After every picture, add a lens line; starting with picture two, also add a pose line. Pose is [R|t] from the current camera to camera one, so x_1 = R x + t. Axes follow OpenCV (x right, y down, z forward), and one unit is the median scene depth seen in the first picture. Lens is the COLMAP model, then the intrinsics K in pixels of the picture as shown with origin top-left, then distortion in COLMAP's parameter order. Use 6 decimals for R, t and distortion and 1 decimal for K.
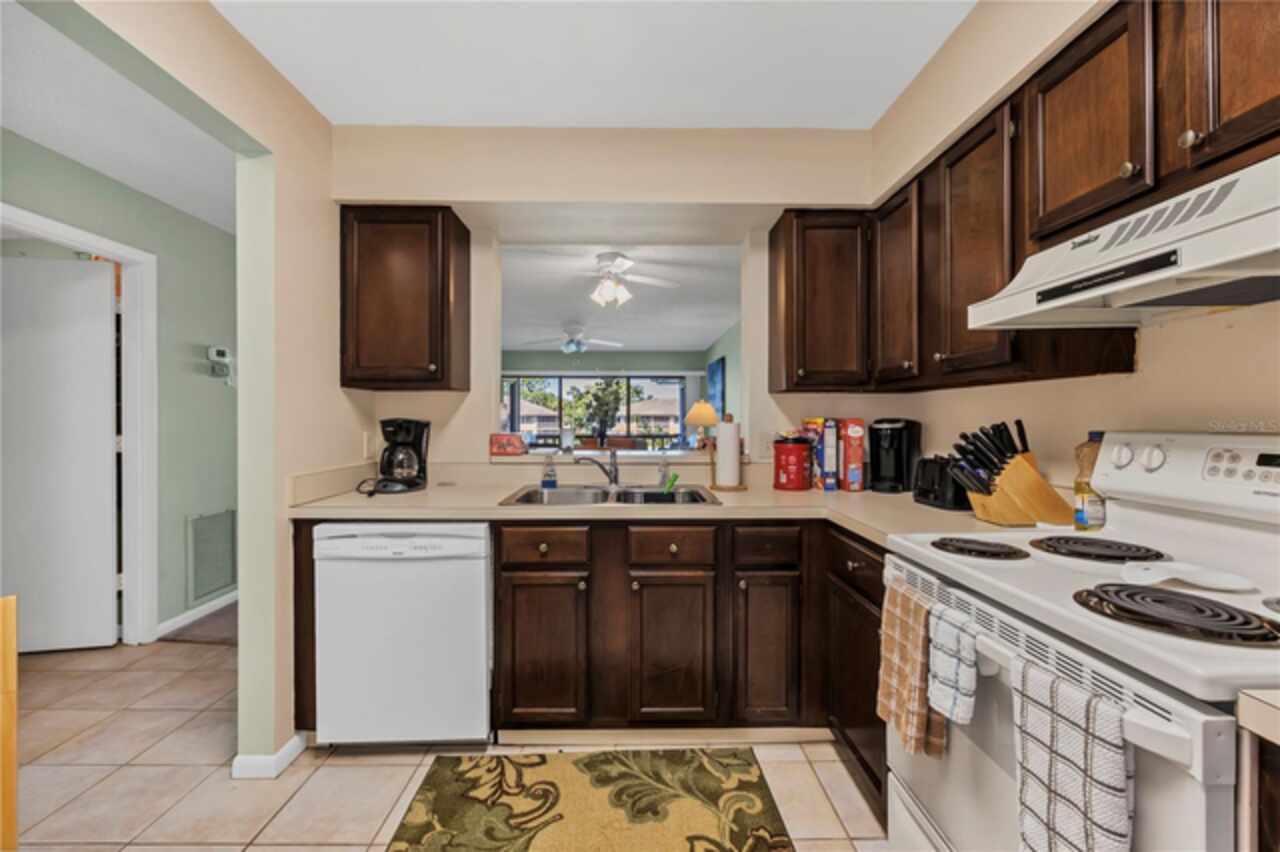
lens RADIAL K [[522.4, 0, 631.7], [0, 522.4, 416.0], [0, 0, 1]] dist [-0.000229, 0.000003]
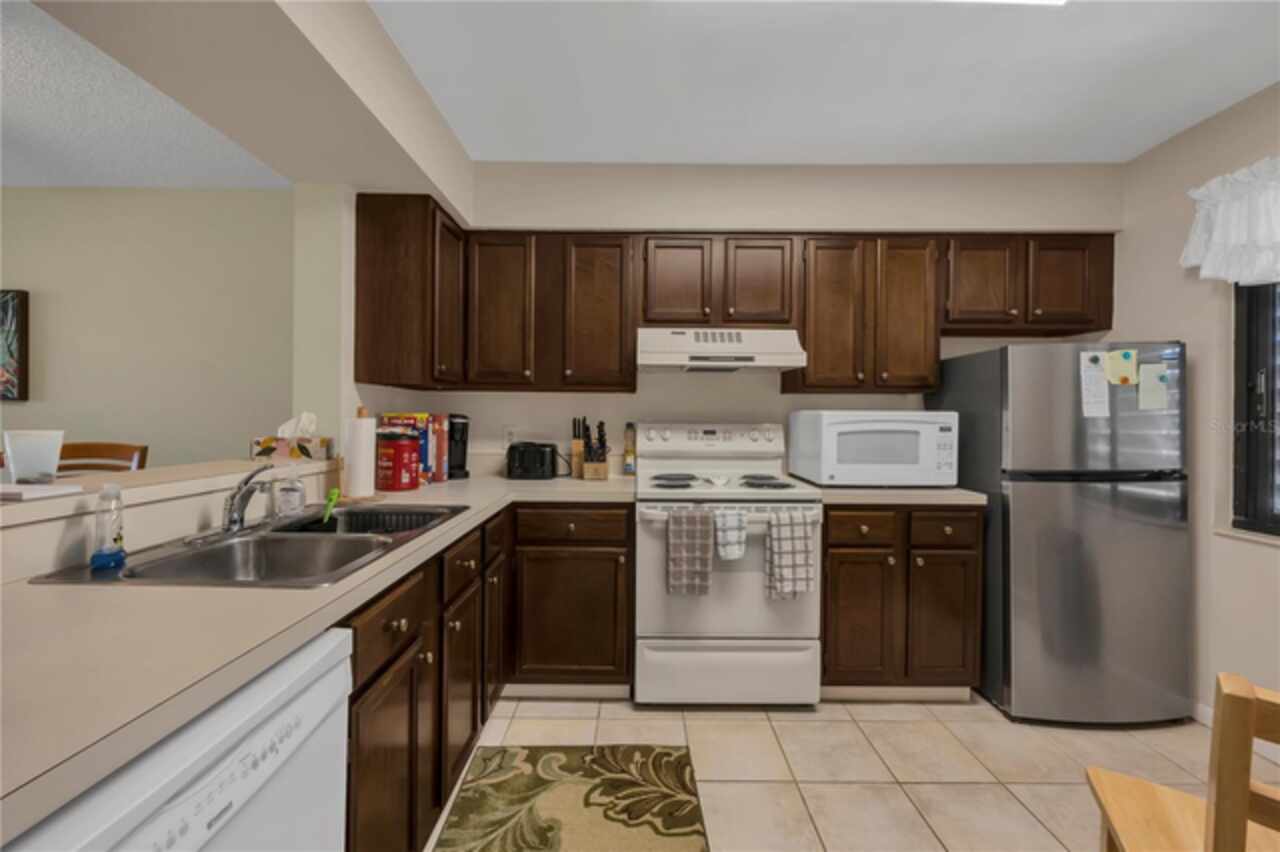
lens RADIAL K [[522.4, 0, 631.7], [0, 522.4, 416.0], [0, 0, 1]] dist [-0.000229, 0.000003]
pose [[0.004264, 0.000374, 0.999991, -0.897675], [-0.015564, 0.999879, -0.000308, 0.004423], [-0.999870, -0.015562, 0.004270, 0.848551]]
